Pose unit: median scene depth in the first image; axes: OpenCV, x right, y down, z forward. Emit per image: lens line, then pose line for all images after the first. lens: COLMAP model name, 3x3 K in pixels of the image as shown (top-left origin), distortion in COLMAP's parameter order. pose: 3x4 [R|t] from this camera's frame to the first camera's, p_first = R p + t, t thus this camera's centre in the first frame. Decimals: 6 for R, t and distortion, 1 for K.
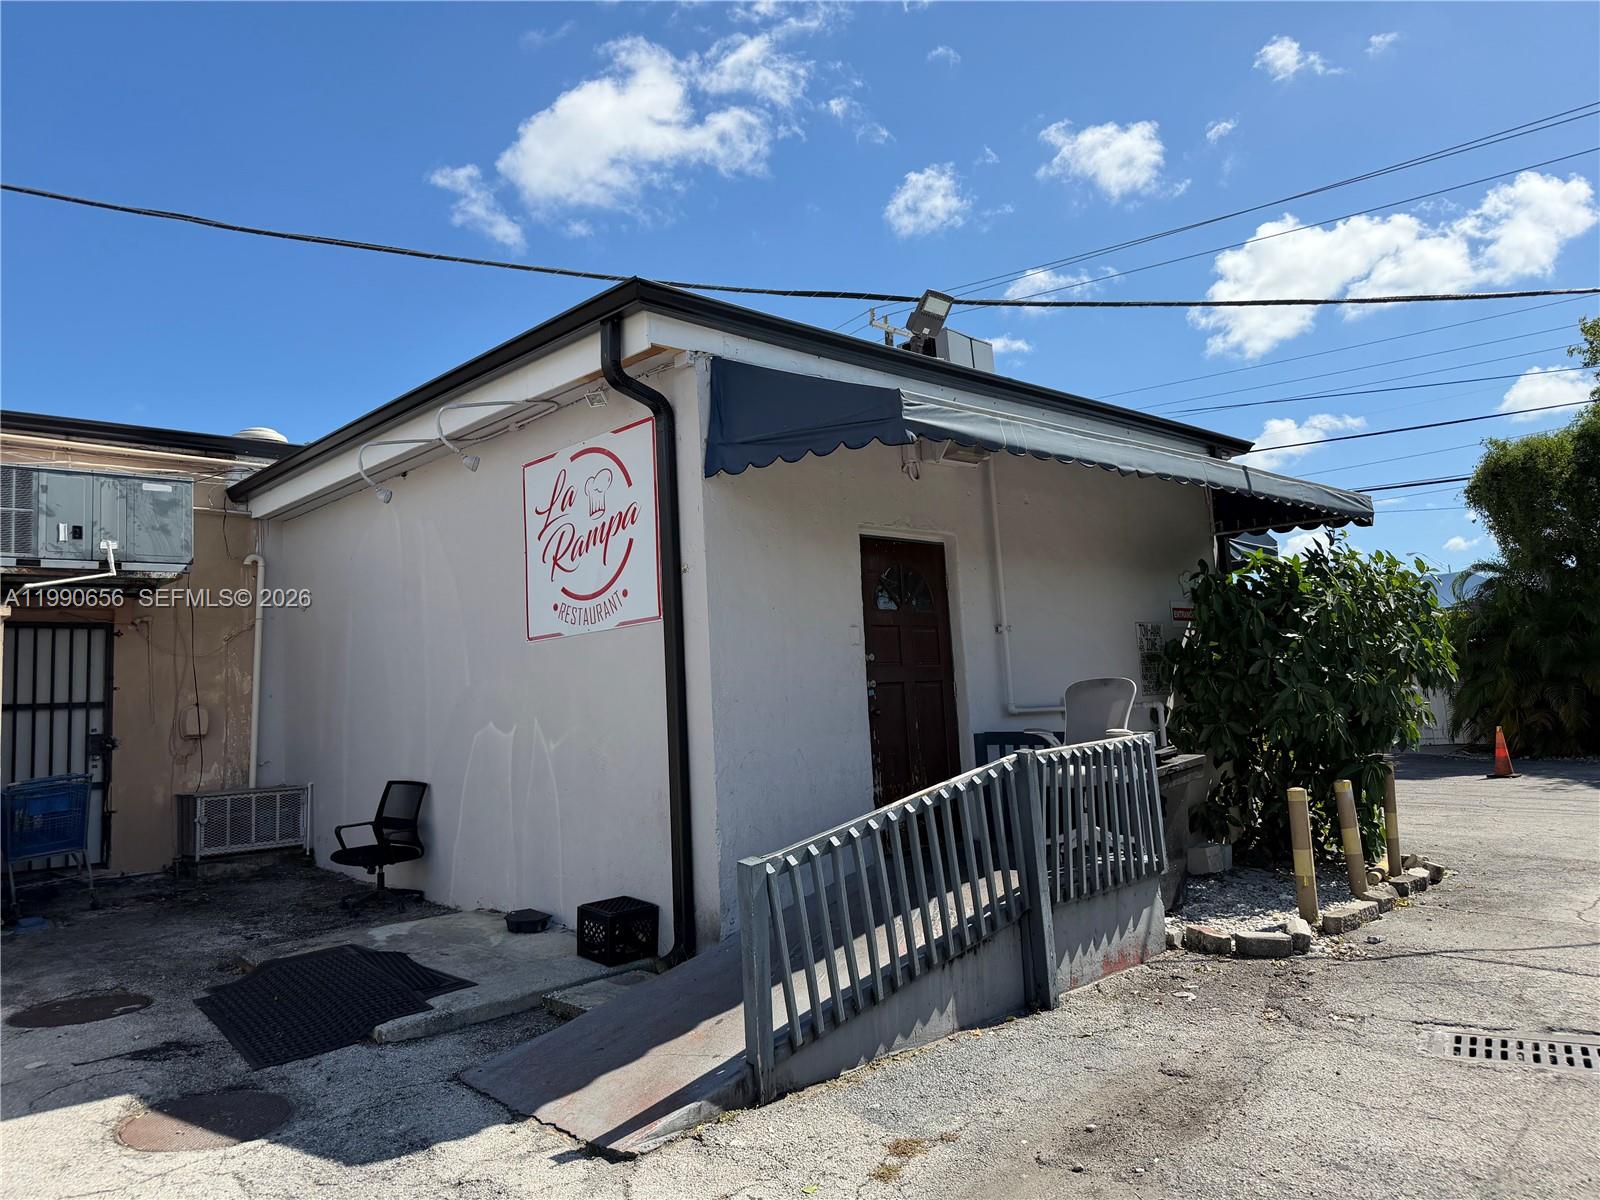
lens RADIAL K [[1138.3, 0, 803.7], [0, 1138.3, 583.4], [0, 0, 1]] dist [0.081801, -0.114100]
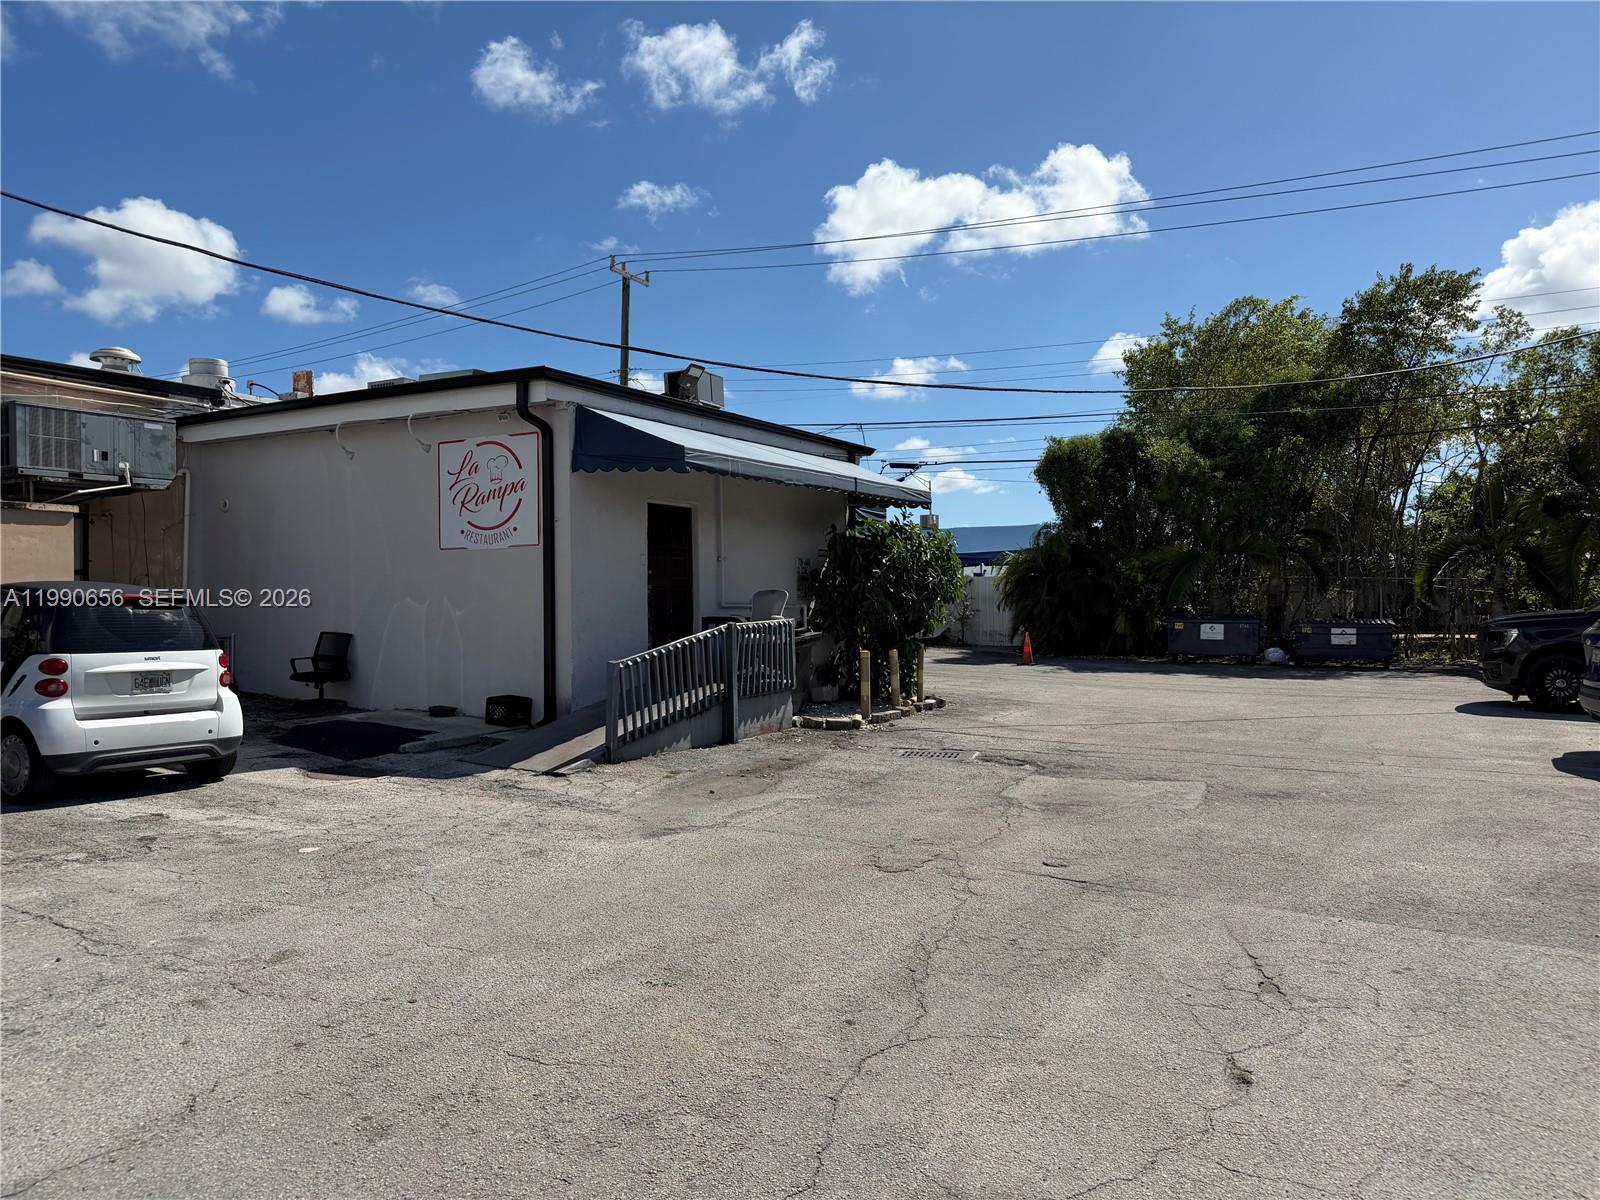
lens RADIAL K [[1138.3, 0, 803.7], [0, 1138.3, 583.4], [0, 0, 1]] dist [0.081801, -0.114100]
pose [[0.963391, 0.051026, 0.263200, -0.185753], [-0.073533, 0.994364, 0.076377, -0.075417], [-0.257819, -0.092935, 0.961713, -0.829457]]
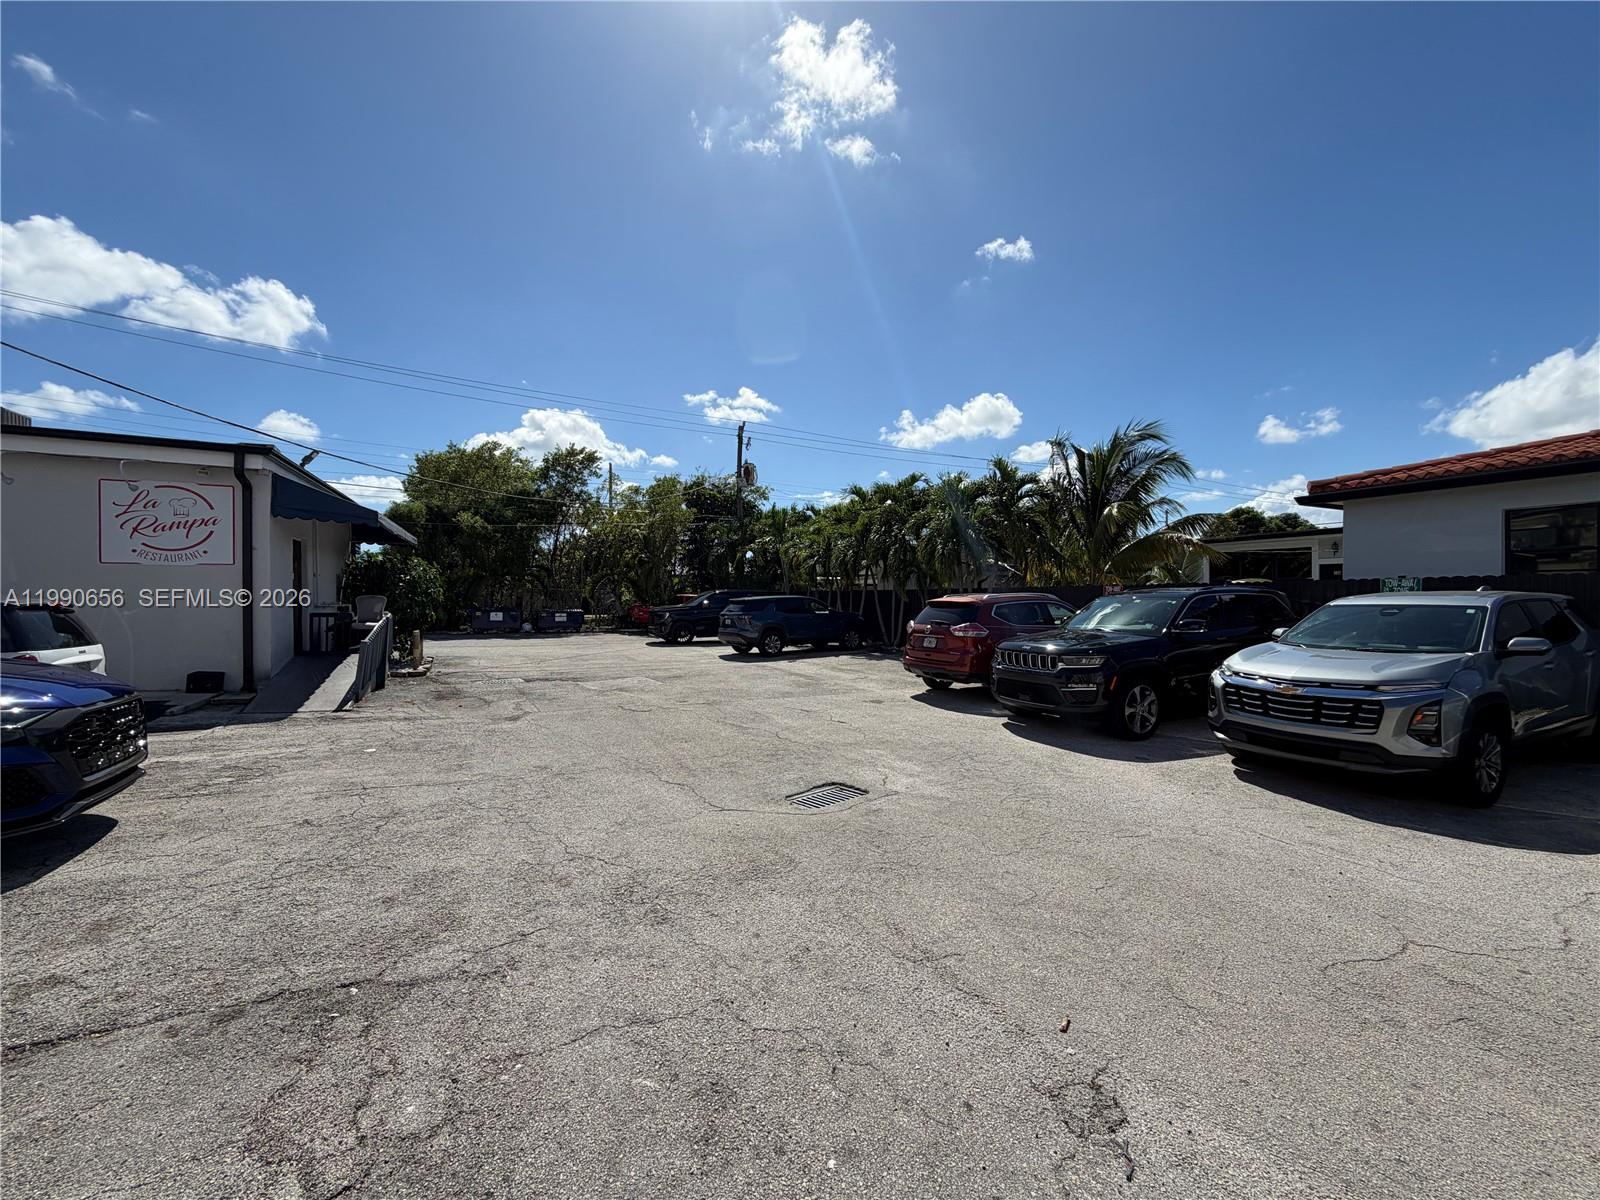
lens RADIAL K [[664.1, 0, 800.0], [0, 664.1, 600.0], [0, 0, 1]] dist [0.000398, 0.000039]
pose [[0.296069, 0.047253, 0.953997, -1.137095], [-0.122754, 0.992376, -0.011058, -0.030704], [-0.947246, -0.113833, 0.299612, -0.665296]]
